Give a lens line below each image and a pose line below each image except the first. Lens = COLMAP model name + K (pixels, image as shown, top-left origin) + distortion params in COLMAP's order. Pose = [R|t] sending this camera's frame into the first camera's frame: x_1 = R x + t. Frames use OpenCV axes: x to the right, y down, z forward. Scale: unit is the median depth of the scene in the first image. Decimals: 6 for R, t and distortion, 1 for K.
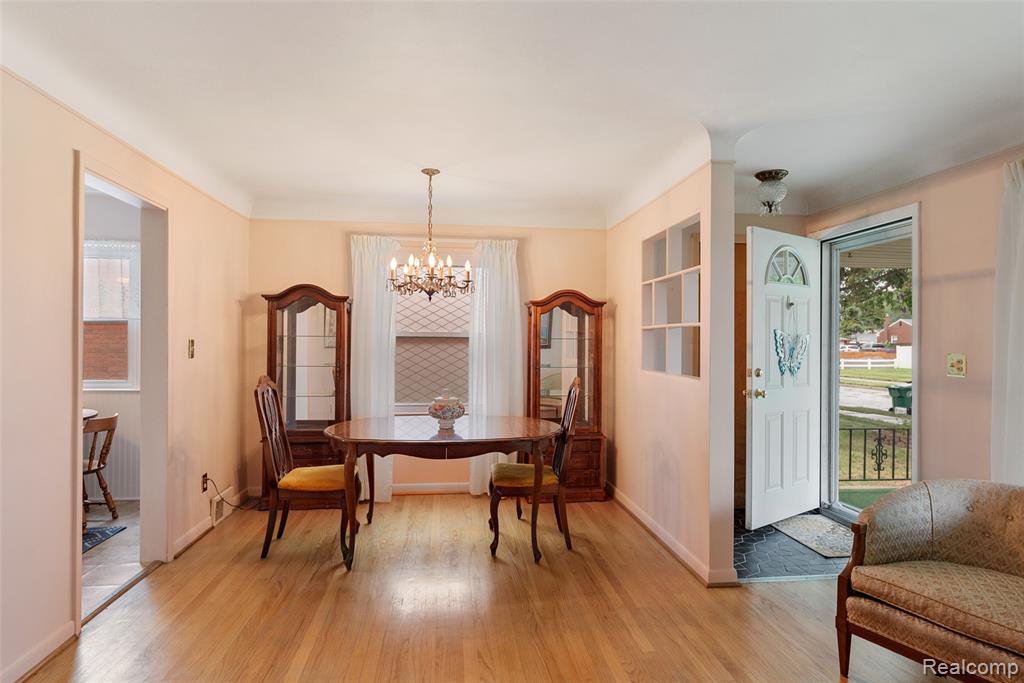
lens RADIAL K [[562.0, 0, 512.3], [0, 562.0, 340.5], [0, 0, 1]] dist [-0.001772, -0.000913]
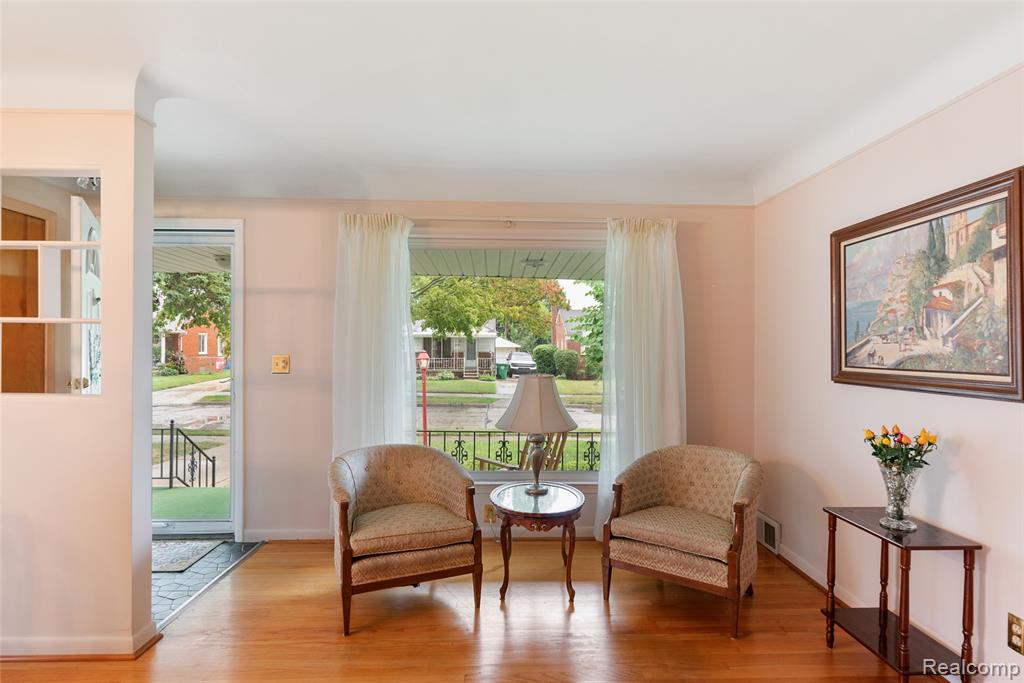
lens RADIAL K [[562.0, 0, 513.3], [0, 562.0, 347.4], [0, 0, 1]] dist [-0.001772, -0.000913]
pose [[0.090465, -0.003983, 0.995892, -0.462774], [-0.005943, 0.999972, 0.004540, -0.000349], [-0.995882, -0.006330, 0.090439, 0.497329]]
